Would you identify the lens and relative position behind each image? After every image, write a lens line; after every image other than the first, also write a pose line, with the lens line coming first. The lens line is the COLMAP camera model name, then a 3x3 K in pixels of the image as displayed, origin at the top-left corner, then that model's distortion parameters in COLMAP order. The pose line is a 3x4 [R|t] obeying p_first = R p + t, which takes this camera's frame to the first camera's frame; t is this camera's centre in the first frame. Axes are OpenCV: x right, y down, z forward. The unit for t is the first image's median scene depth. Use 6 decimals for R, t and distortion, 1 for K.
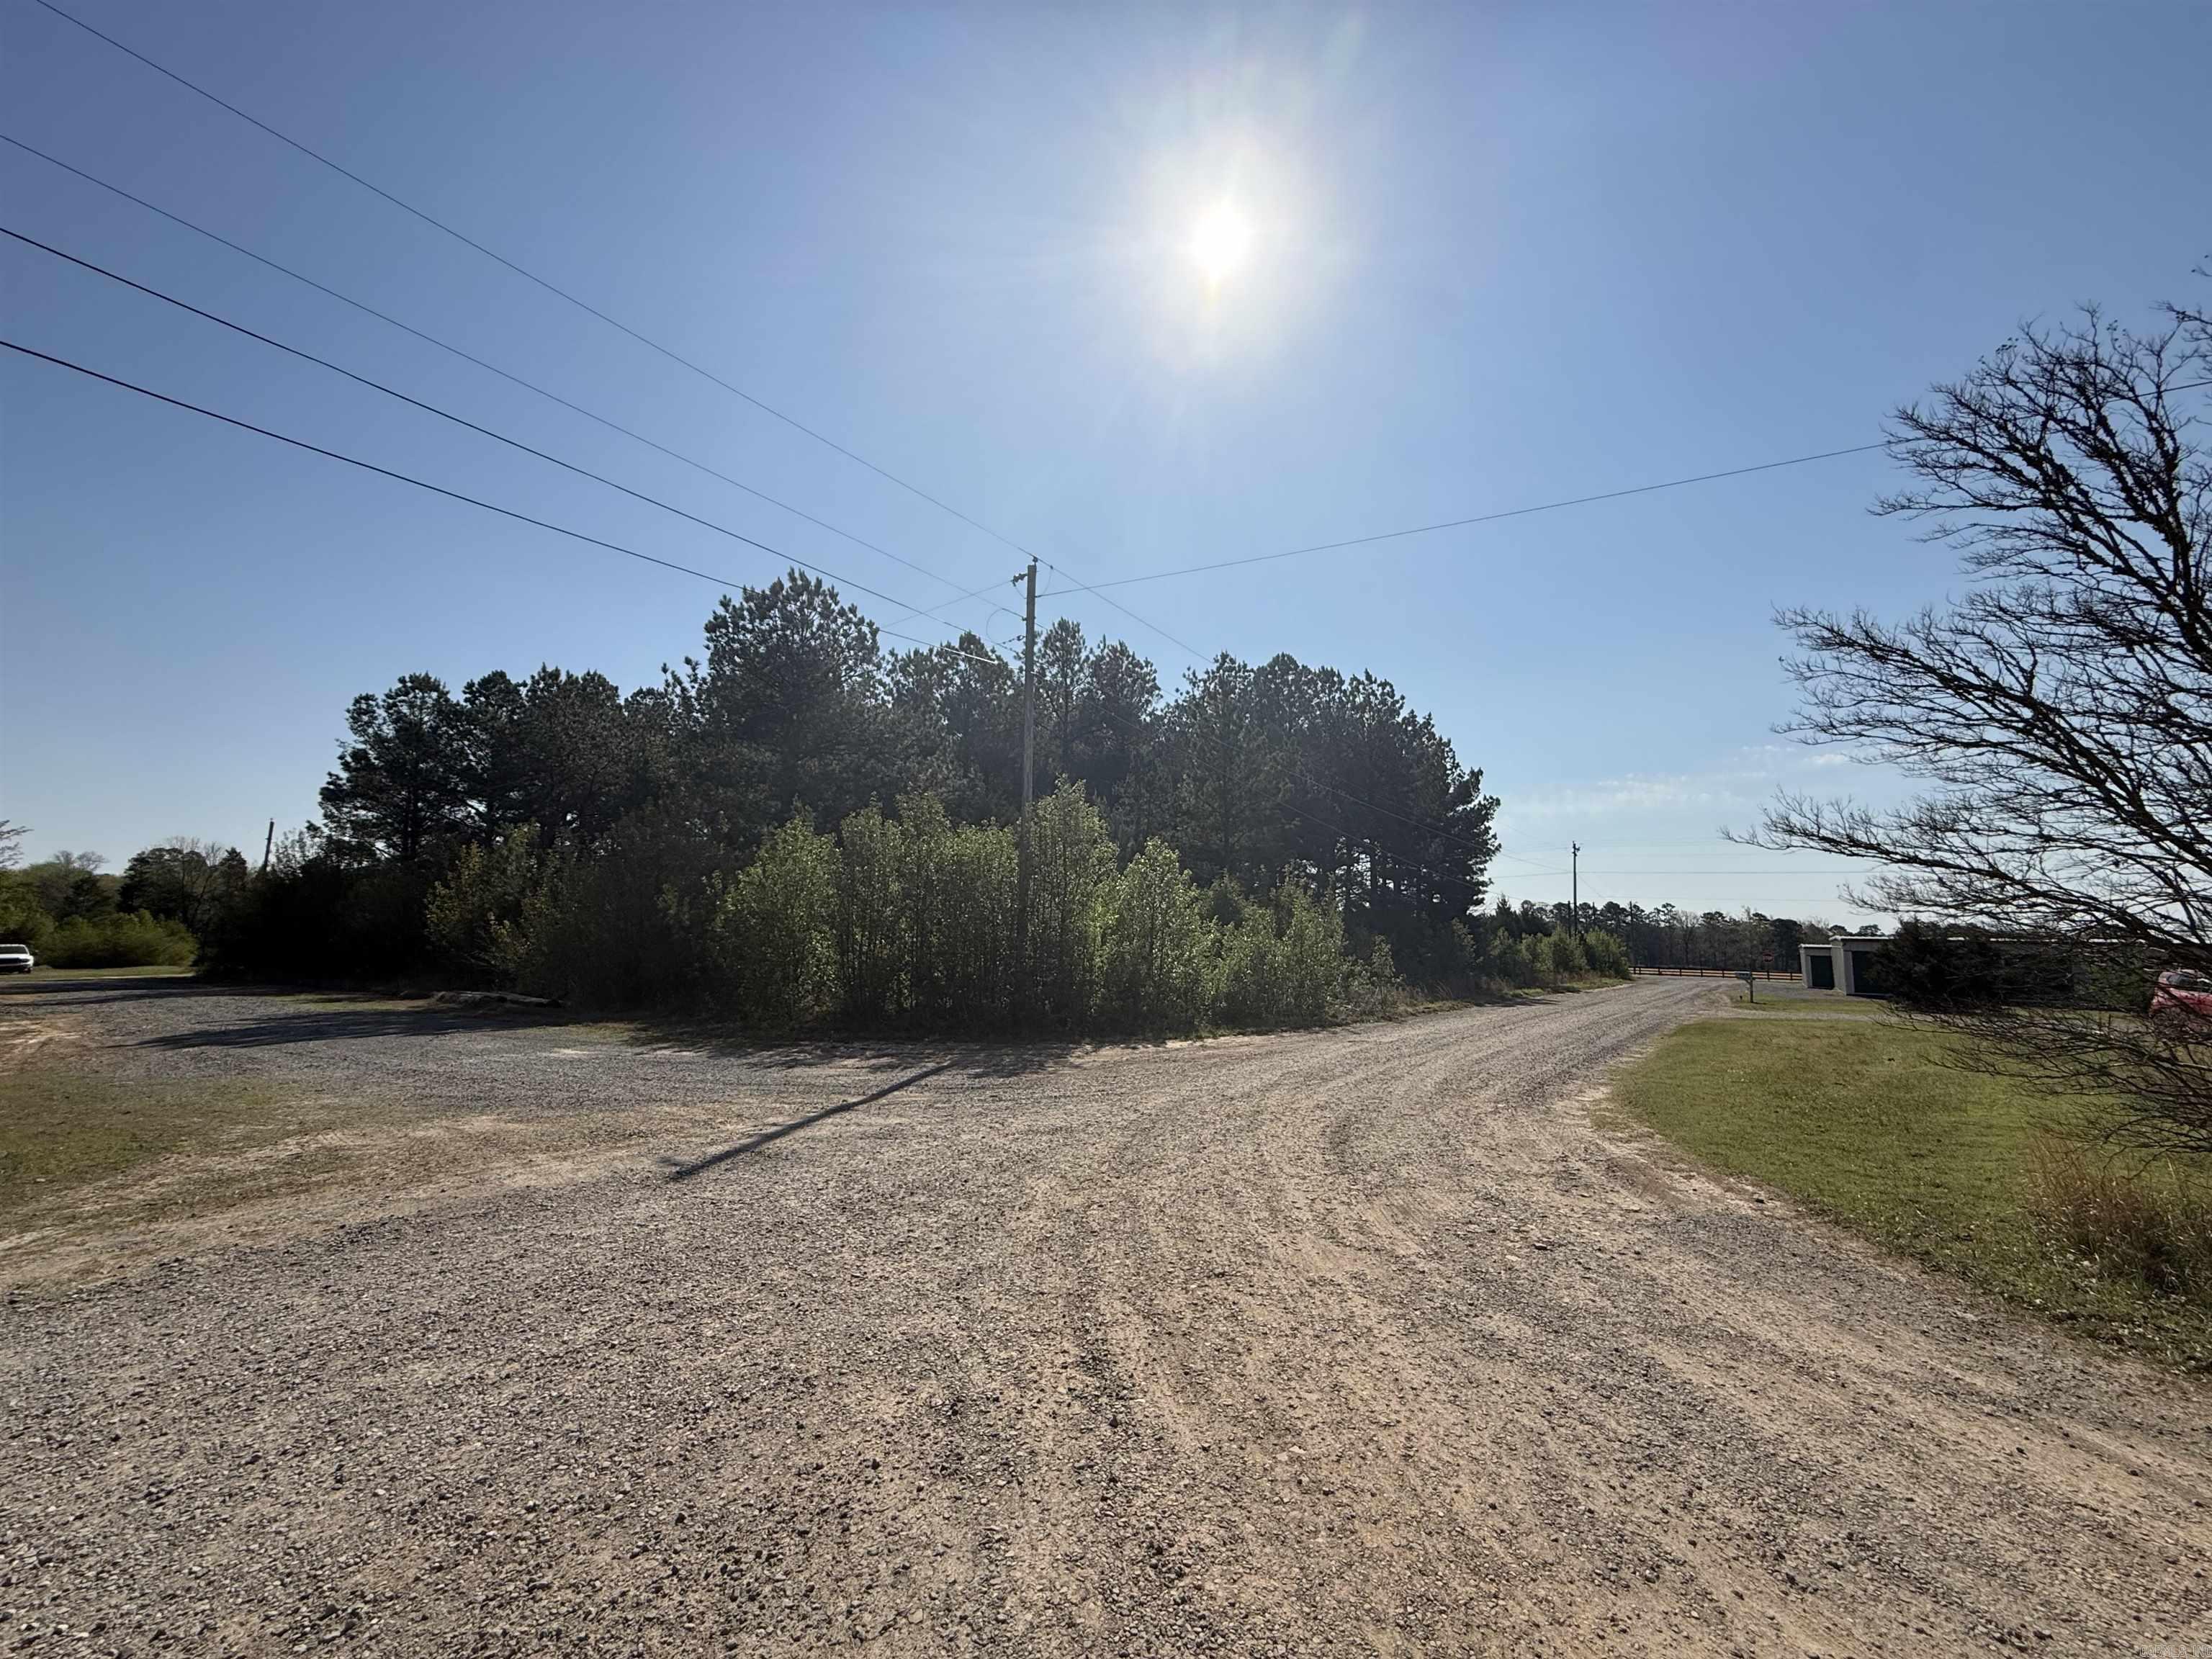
lens RADIAL K [[877.2, 0, 1101.9], [0, 877.2, 828.7], [0, 0, 1]] dist [0.000667, 0.000080]
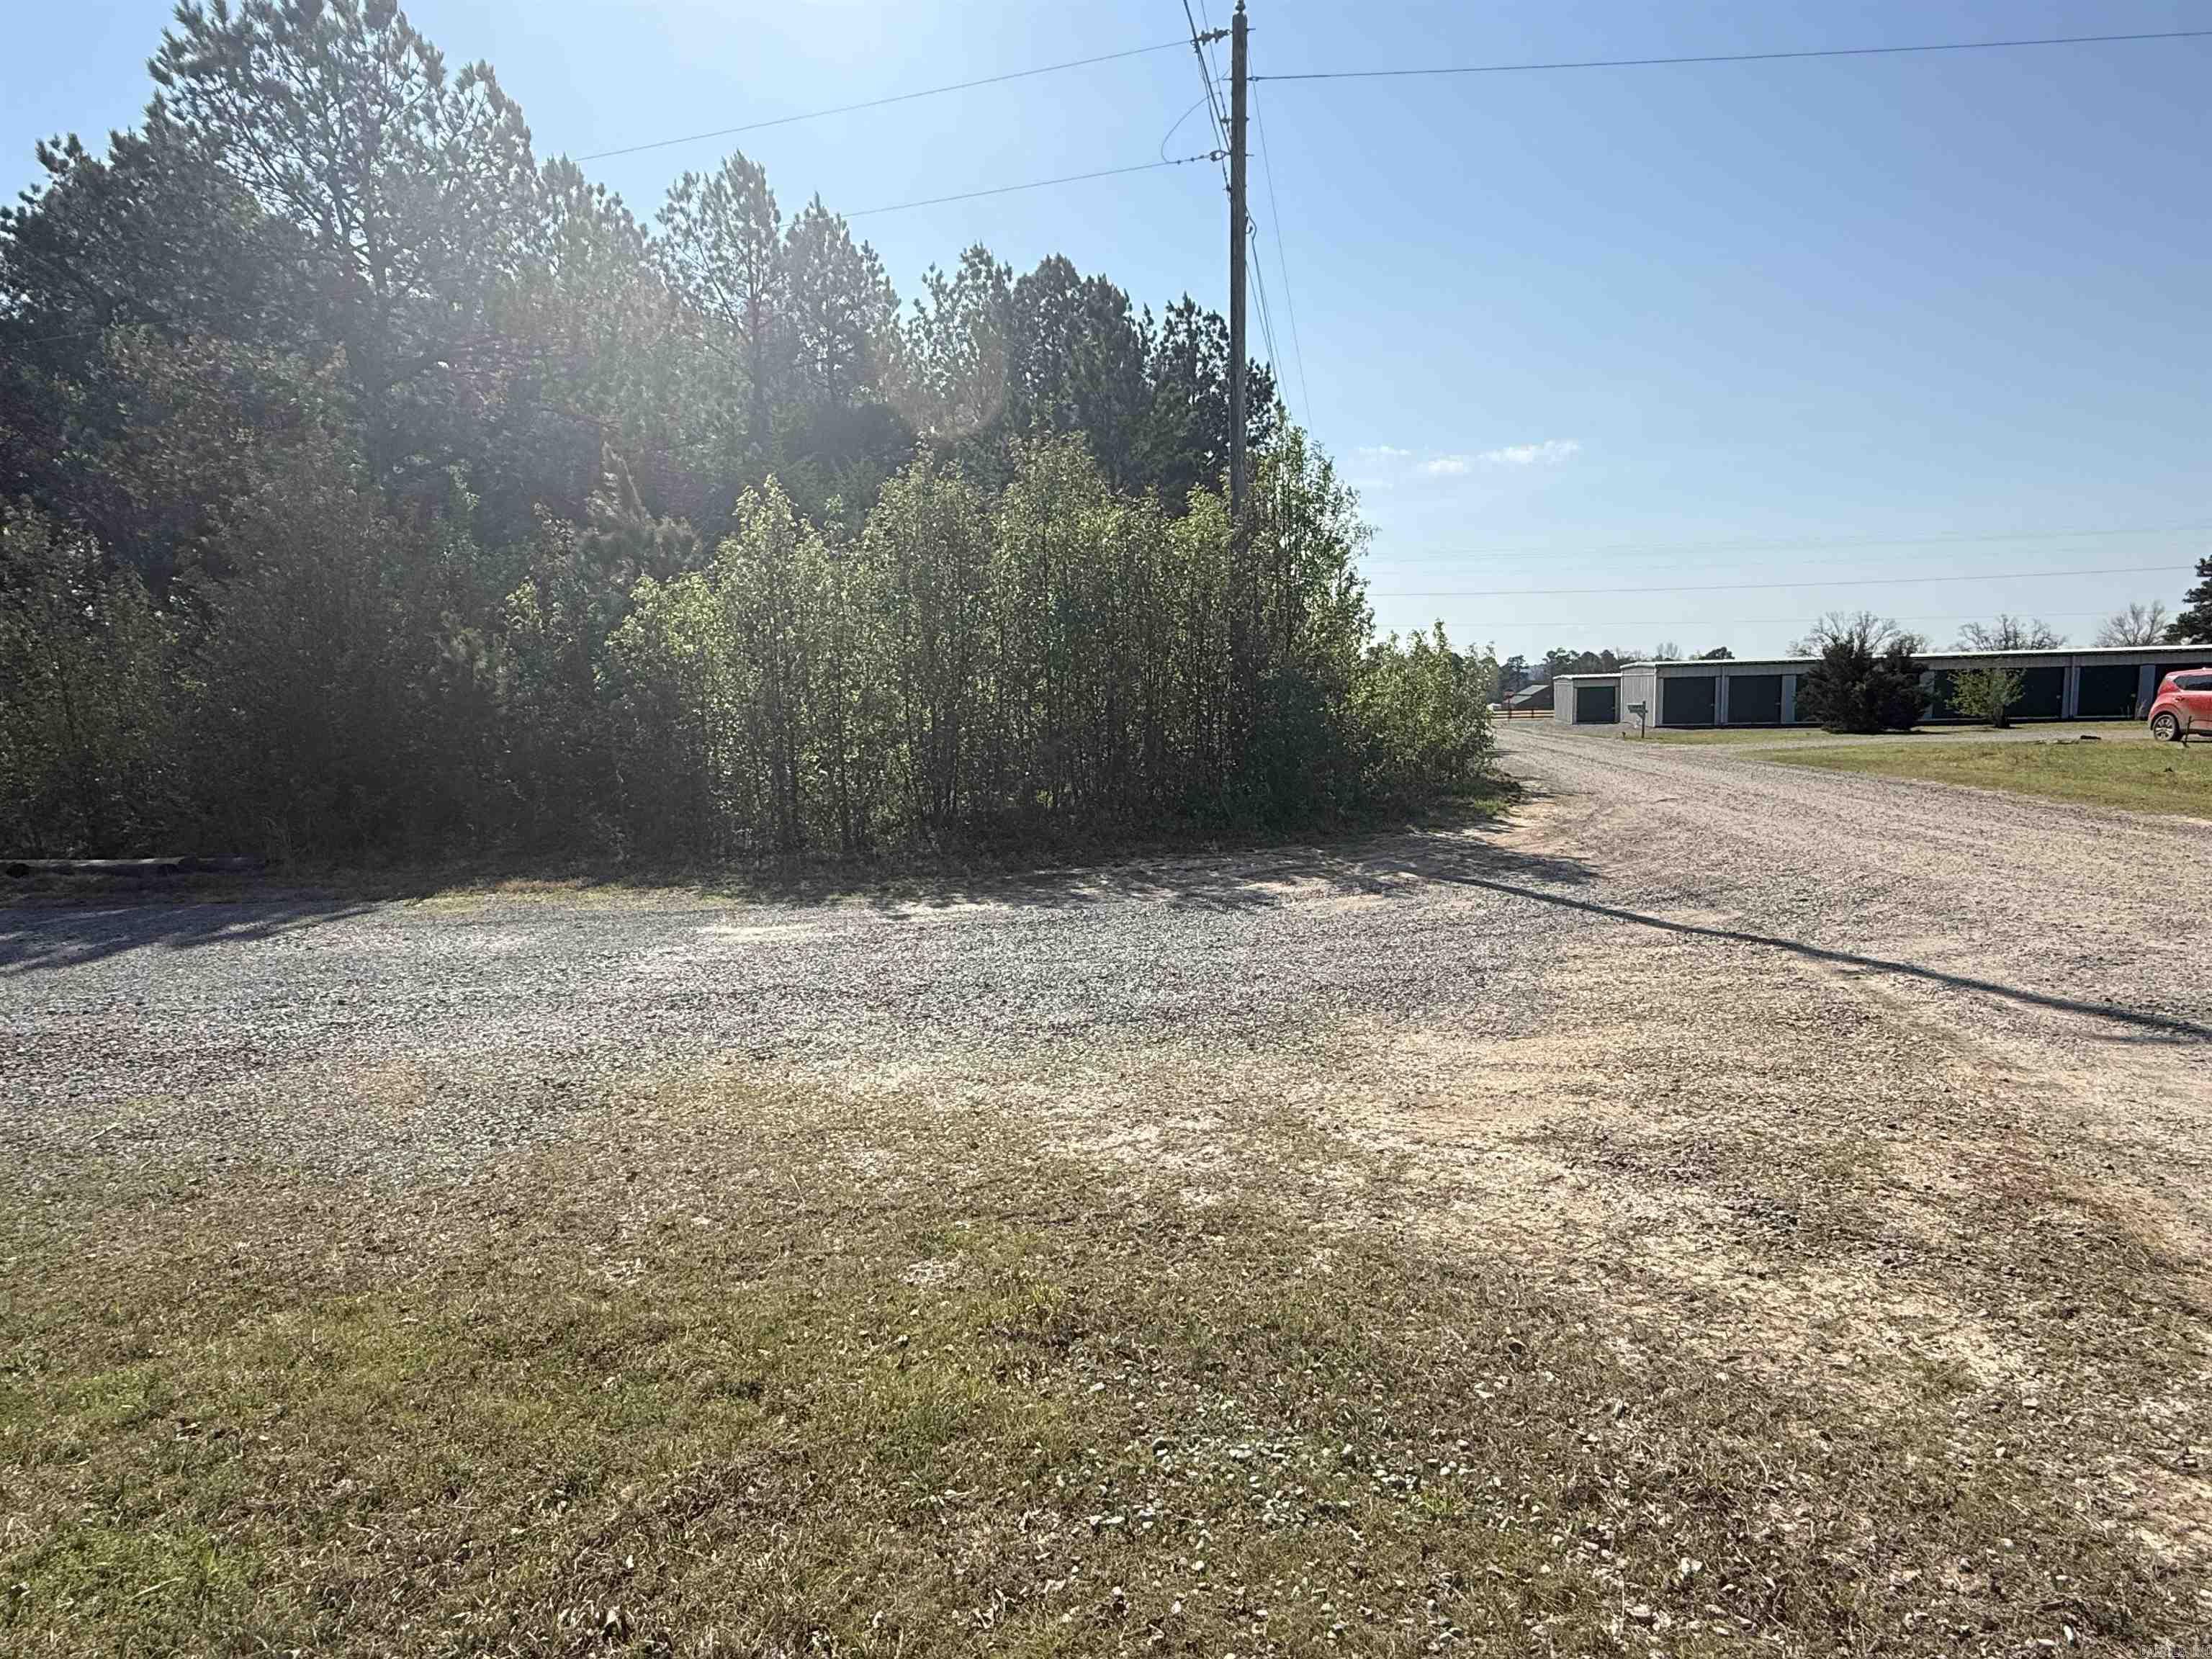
lens RADIAL K [[1237.4, 0, 1099.1], [0, 1237.4, 830.0], [0, 0, 1]] dist [0.001064, -0.000332]
pose [[0.914908, -0.086177, 0.394357, -0.477270], [-0.005342, 0.974275, 0.225298, 0.025601], [-0.403627, -0.208233, 0.890912, 0.208658]]
